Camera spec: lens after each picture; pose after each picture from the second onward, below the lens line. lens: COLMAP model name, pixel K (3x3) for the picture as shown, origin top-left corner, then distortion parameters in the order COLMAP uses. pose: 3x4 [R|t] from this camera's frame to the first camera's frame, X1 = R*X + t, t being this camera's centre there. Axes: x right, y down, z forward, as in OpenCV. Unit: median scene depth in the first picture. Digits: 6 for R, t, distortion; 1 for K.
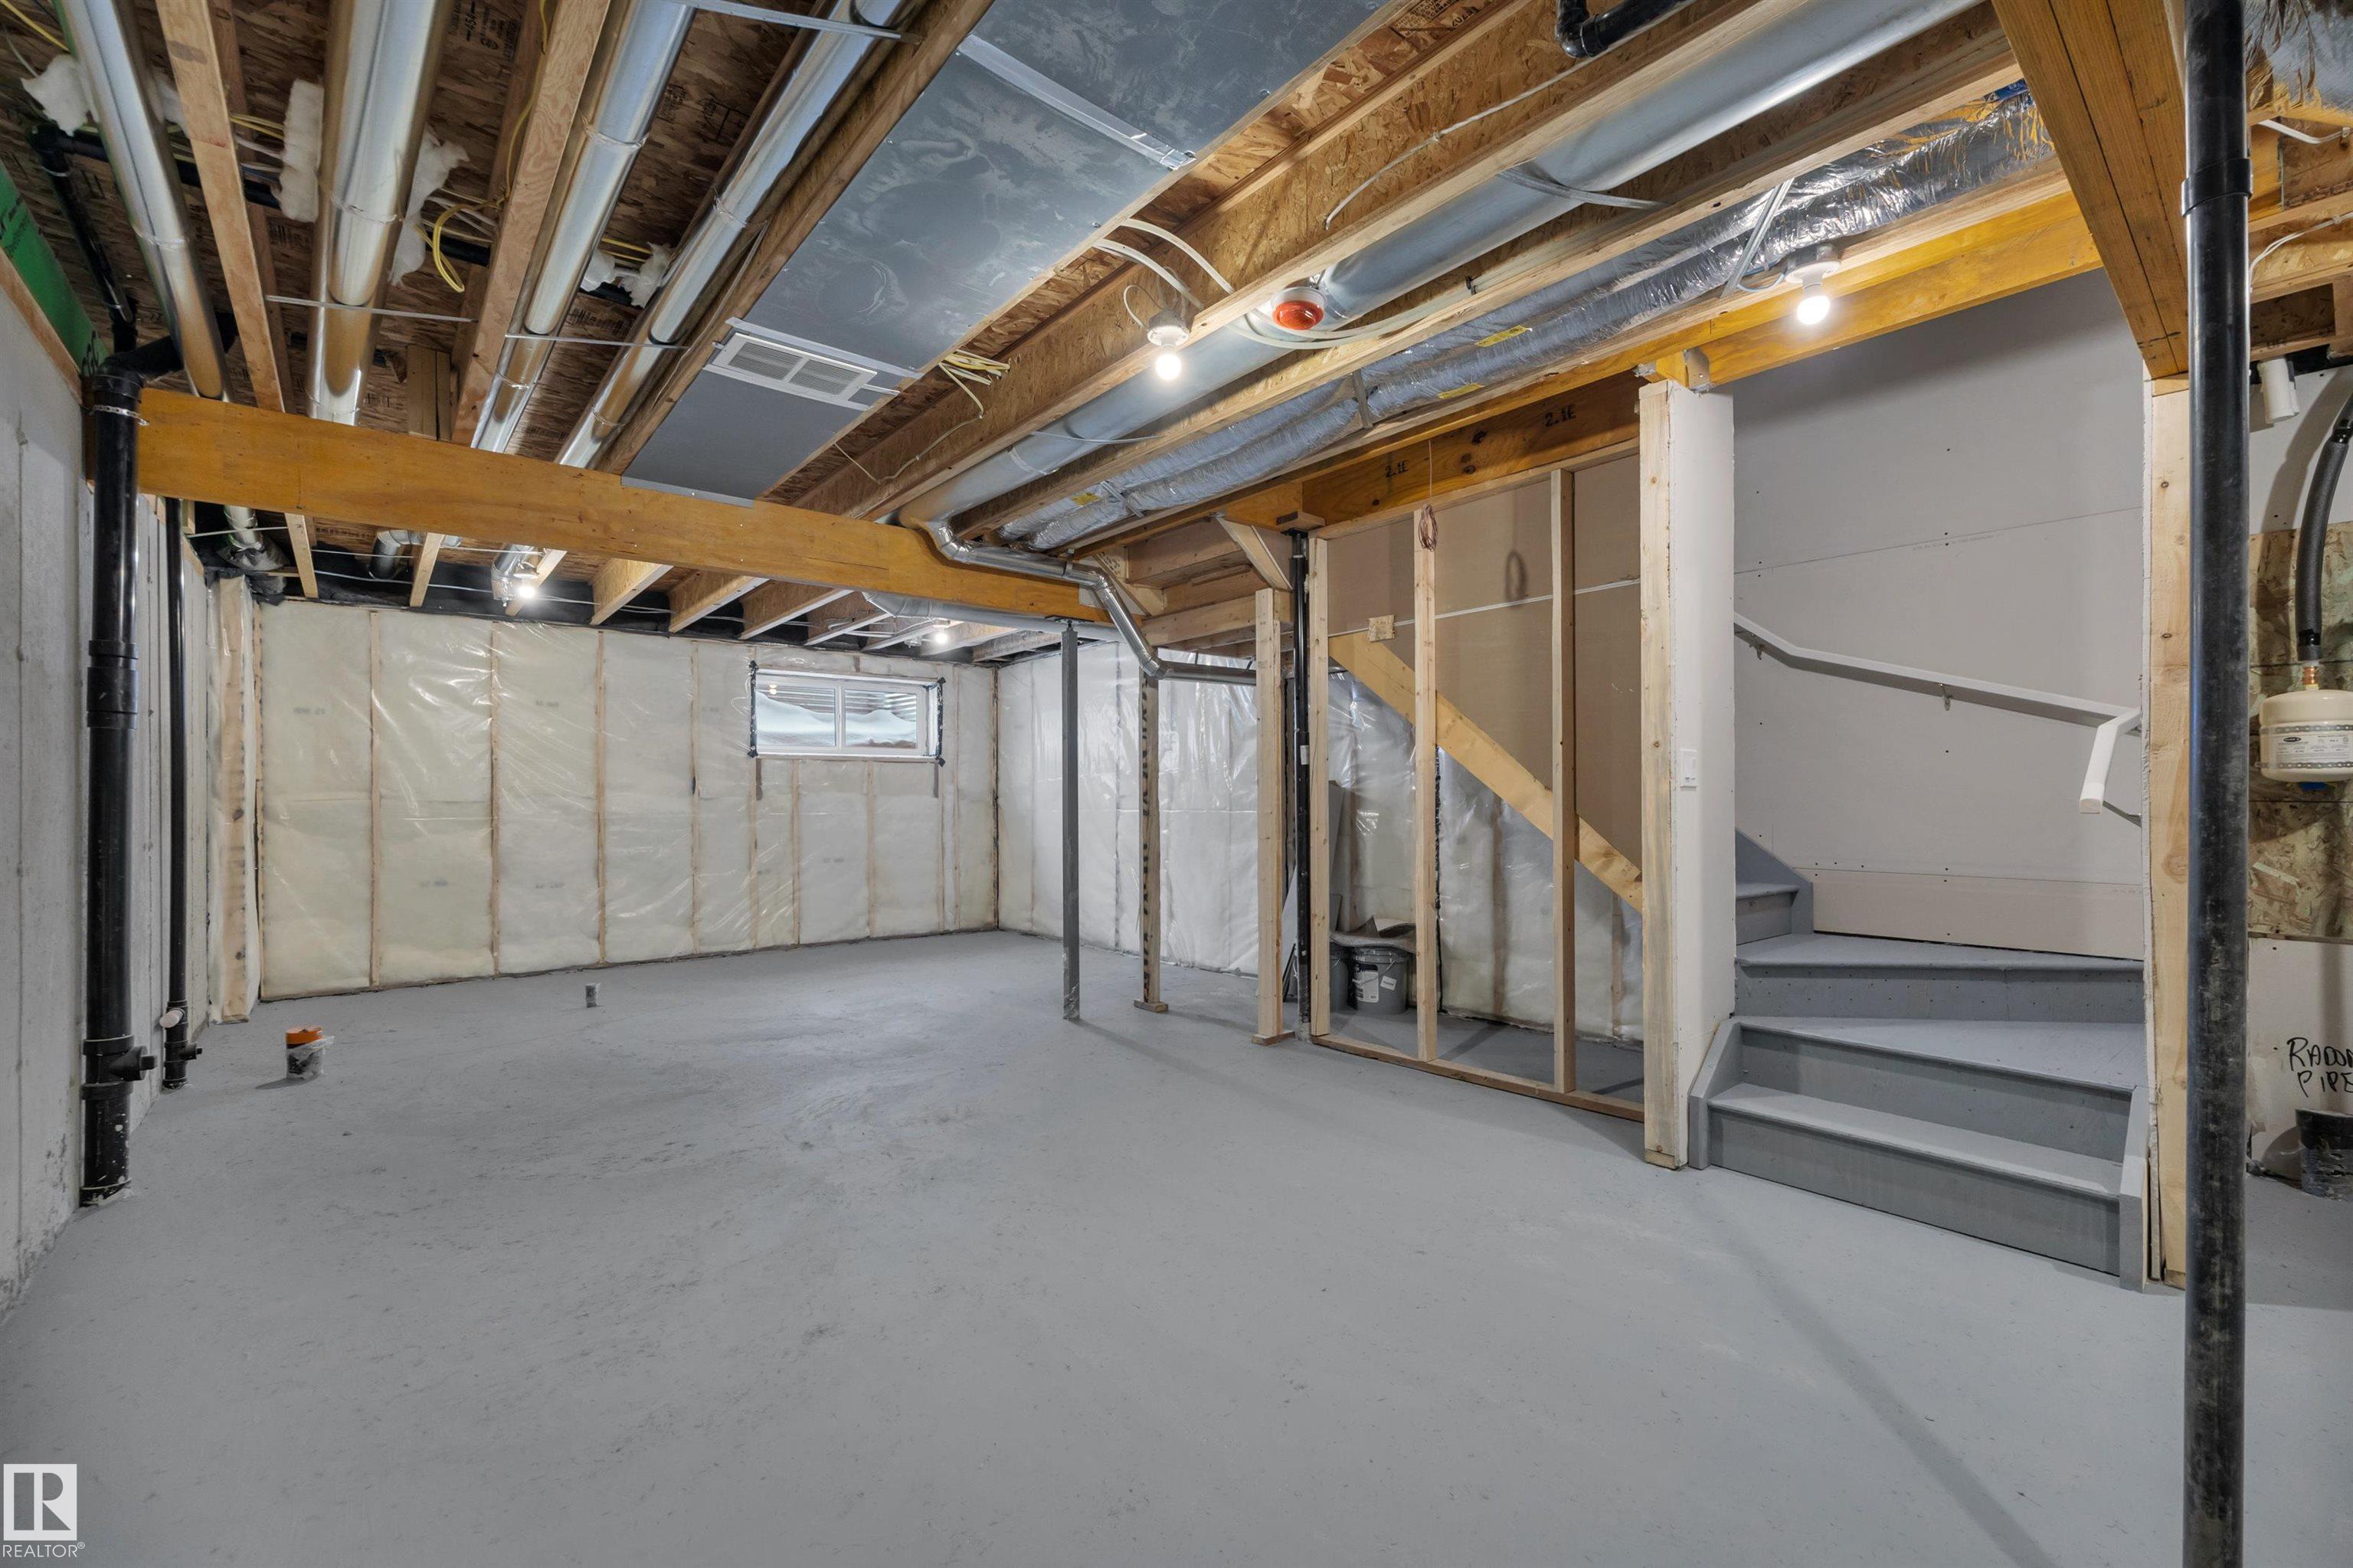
lens RADIAL K [[957.7, 0, 1165.1], [0, 957.7, 802.1], [0, 0, 1]] dist [0.004547, 0.000912]
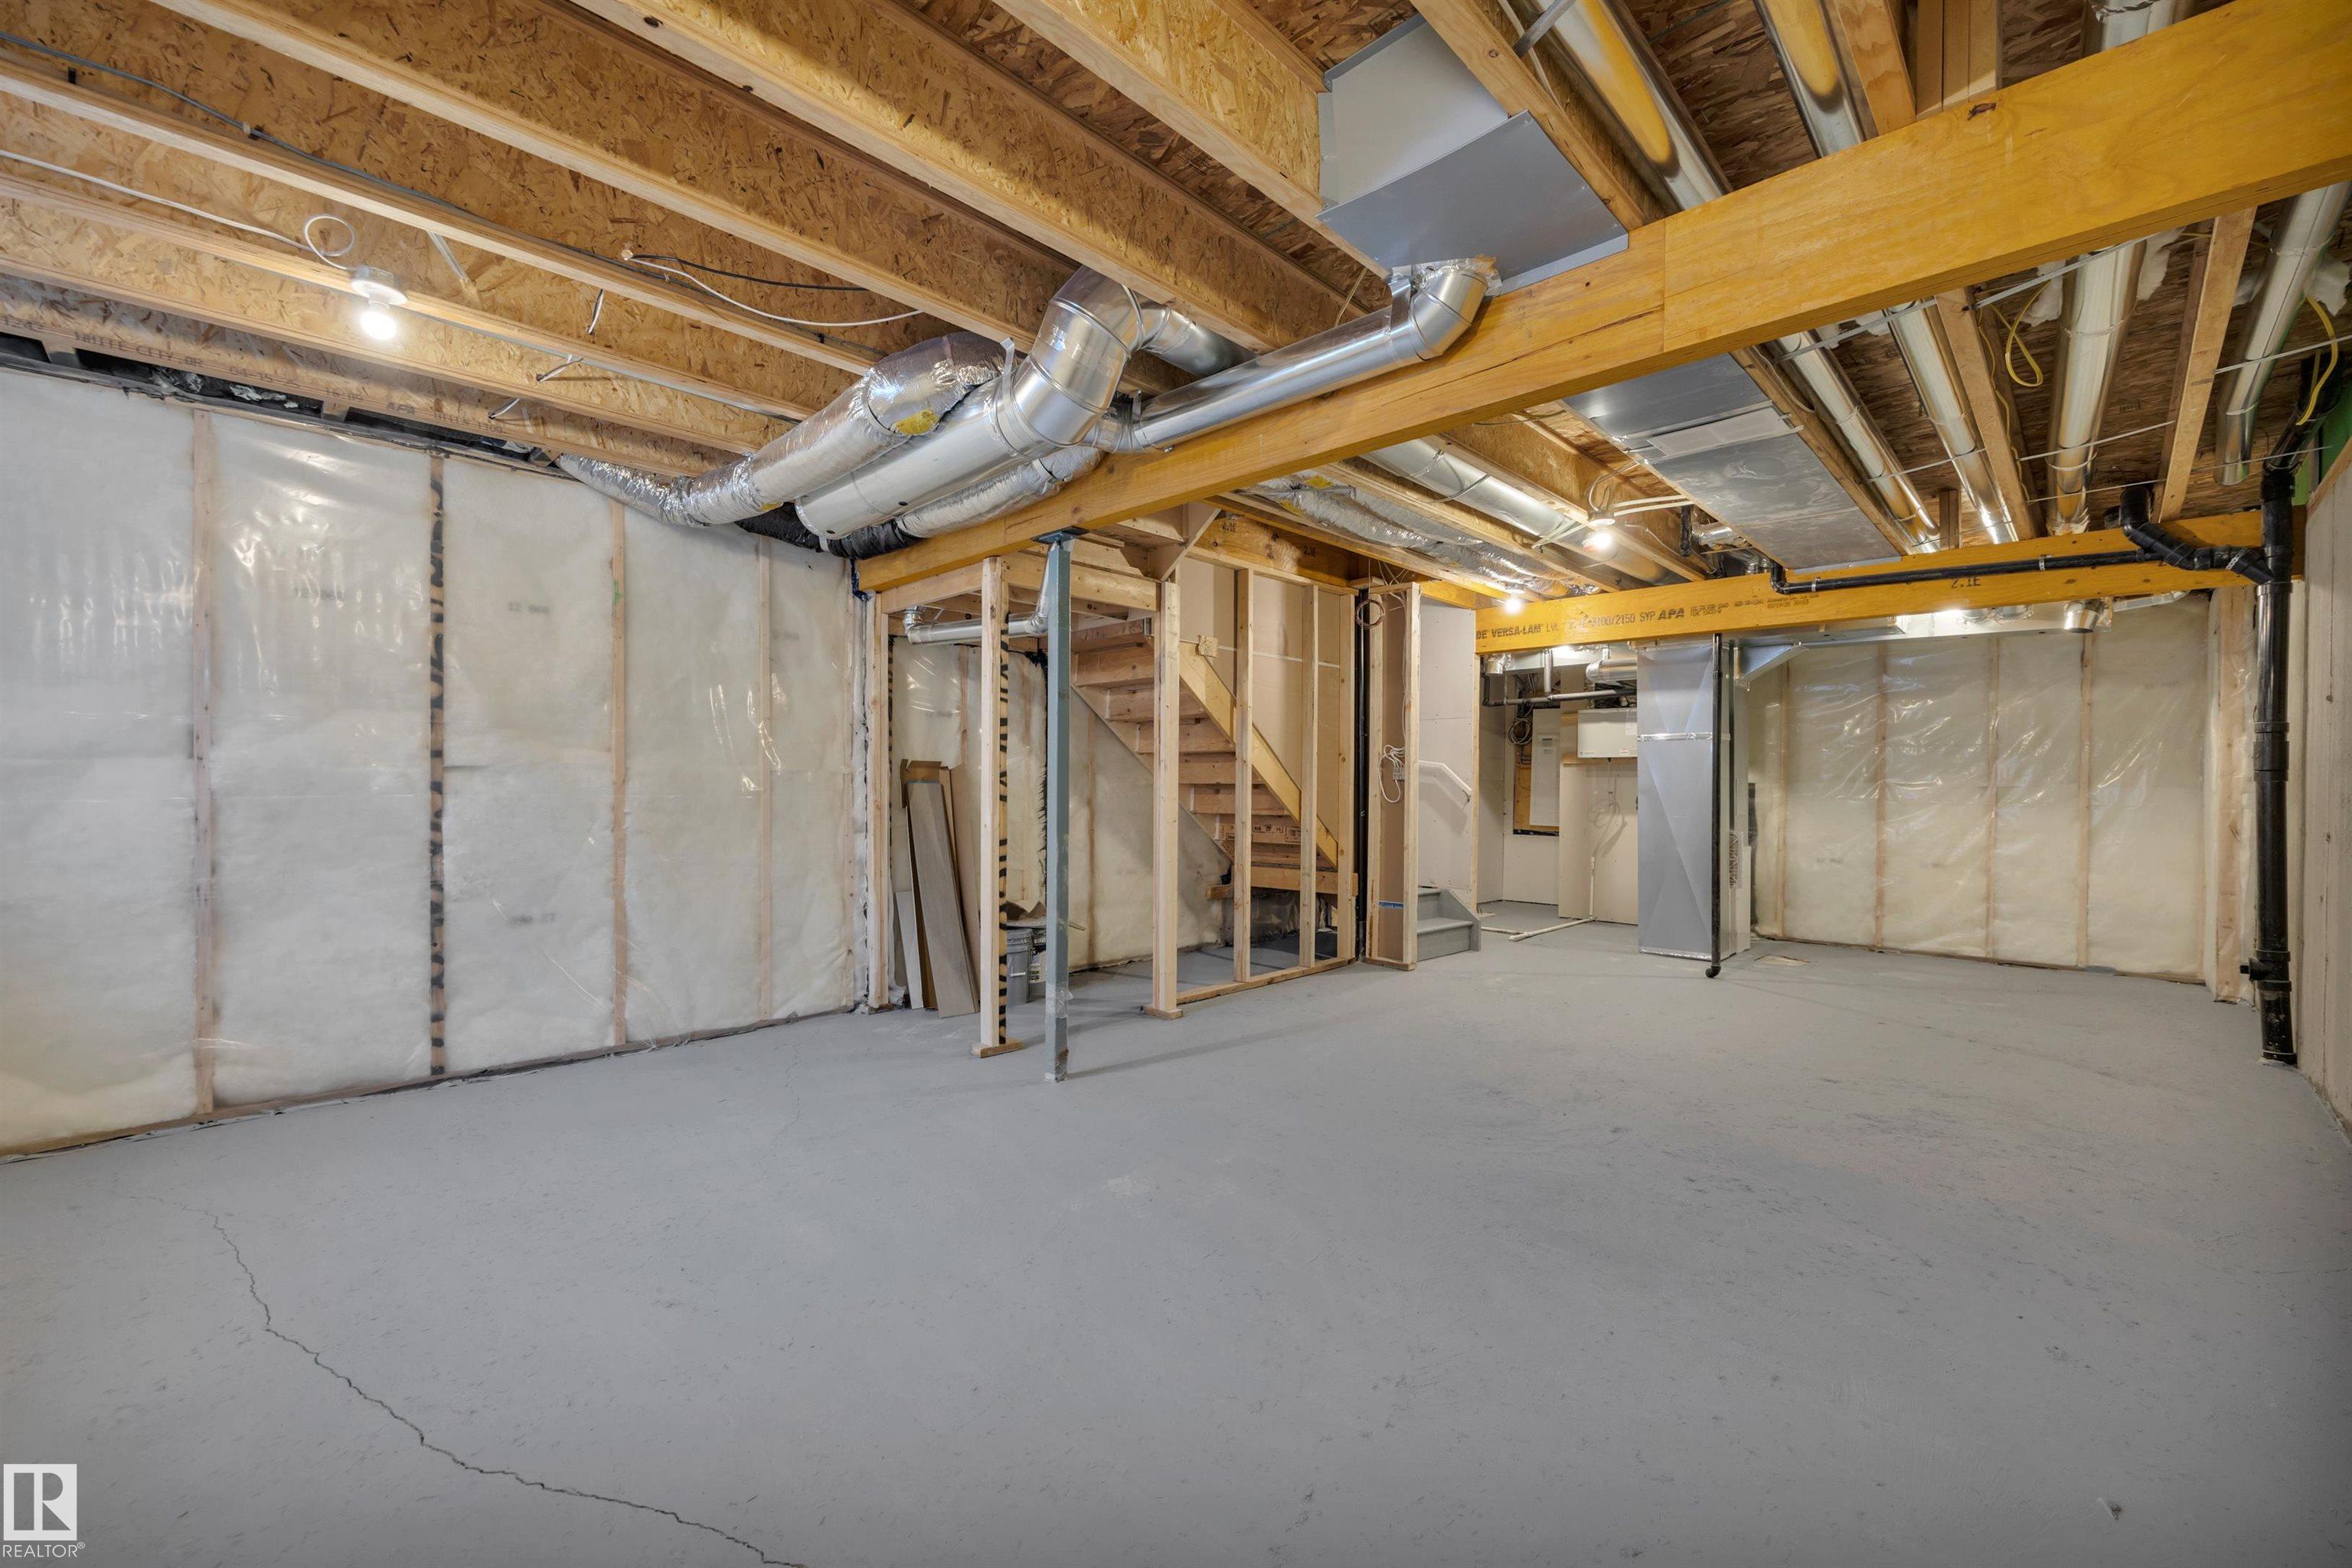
lens RADIAL K [[957.2, 0, 1164.7], [0, 957.2, 790.3], [0, 0, 1]] dist [0.004547, 0.000912]
pose [[-0.093692, 0.001511, 0.995600, -1.001191], [-0.010137, 0.999946, -0.002471, 0.006144], [-0.995550, -0.010323, -0.093671, 1.181217]]
